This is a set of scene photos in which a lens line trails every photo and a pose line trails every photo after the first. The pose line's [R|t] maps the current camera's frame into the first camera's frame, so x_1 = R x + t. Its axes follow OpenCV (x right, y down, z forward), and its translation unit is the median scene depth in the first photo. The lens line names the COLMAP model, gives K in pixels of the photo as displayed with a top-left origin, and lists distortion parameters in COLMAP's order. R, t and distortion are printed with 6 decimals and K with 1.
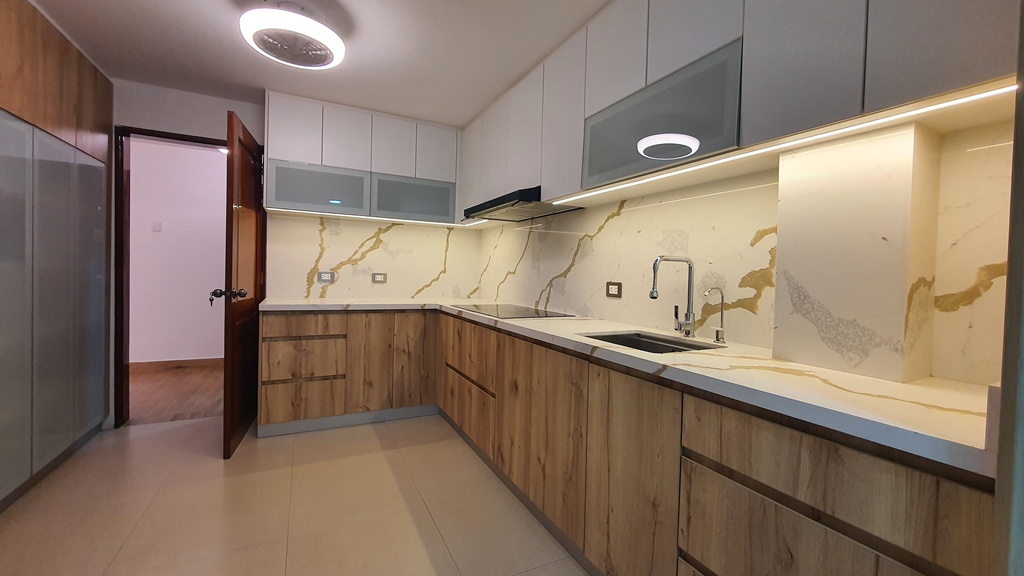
lens RADIAL K [[409.0, 0, 516.0], [0, 409.0, 283.3], [0, 0, 1]] dist [0.001286, -0.002933]
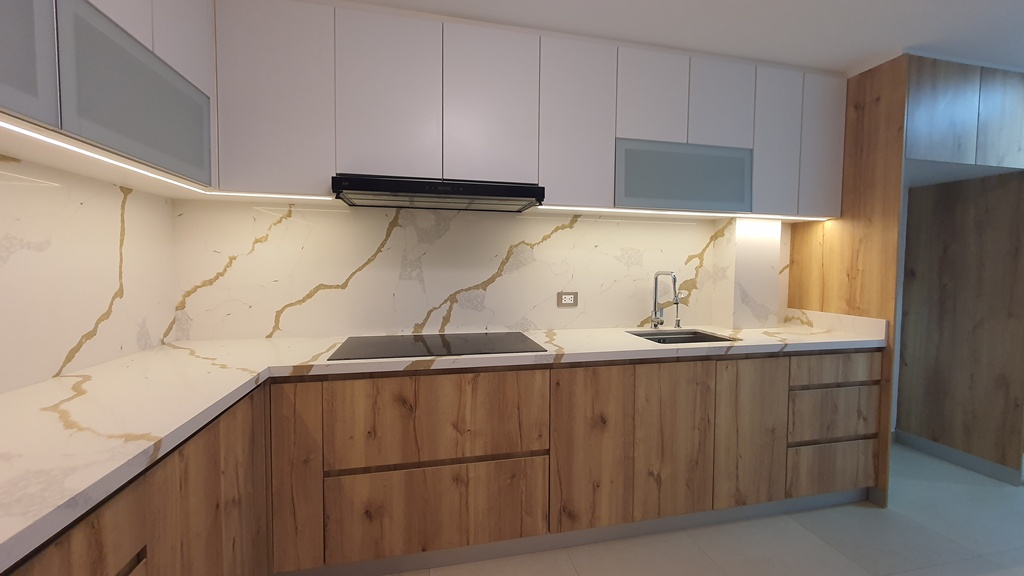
lens RADIAL K [[409.0, 0, 515.5], [0, 409.0, 283.1], [0, 0, 1]] dist [0.001286, -0.002933]
pose [[0.250230, -0.069963, 0.965655, -0.792534], [0.021998, 0.997539, 0.066572, -0.096913], [-0.967936, 0.004584, 0.251154, 0.859437]]
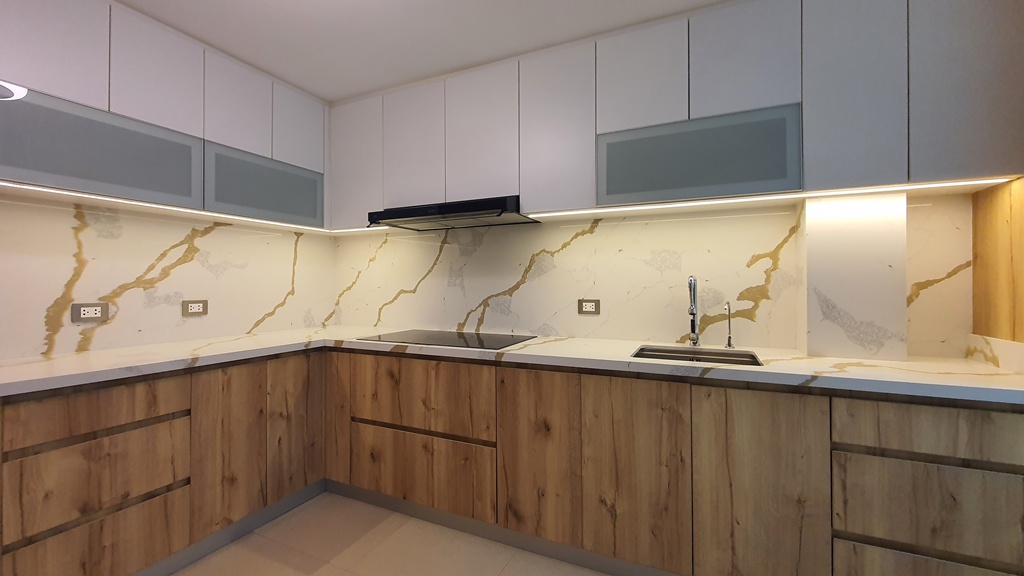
lens RADIAL K [[409.0, 0, 515.2], [0, 409.0, 282.9], [0, 0, 1]] dist [0.001286, -0.002933]
pose [[0.790748, -0.029108, 0.611450, -0.512740], [0.040089, 0.999187, -0.004279, -0.045397], [-0.610828, 0.027896, 0.791272, 0.311263]]
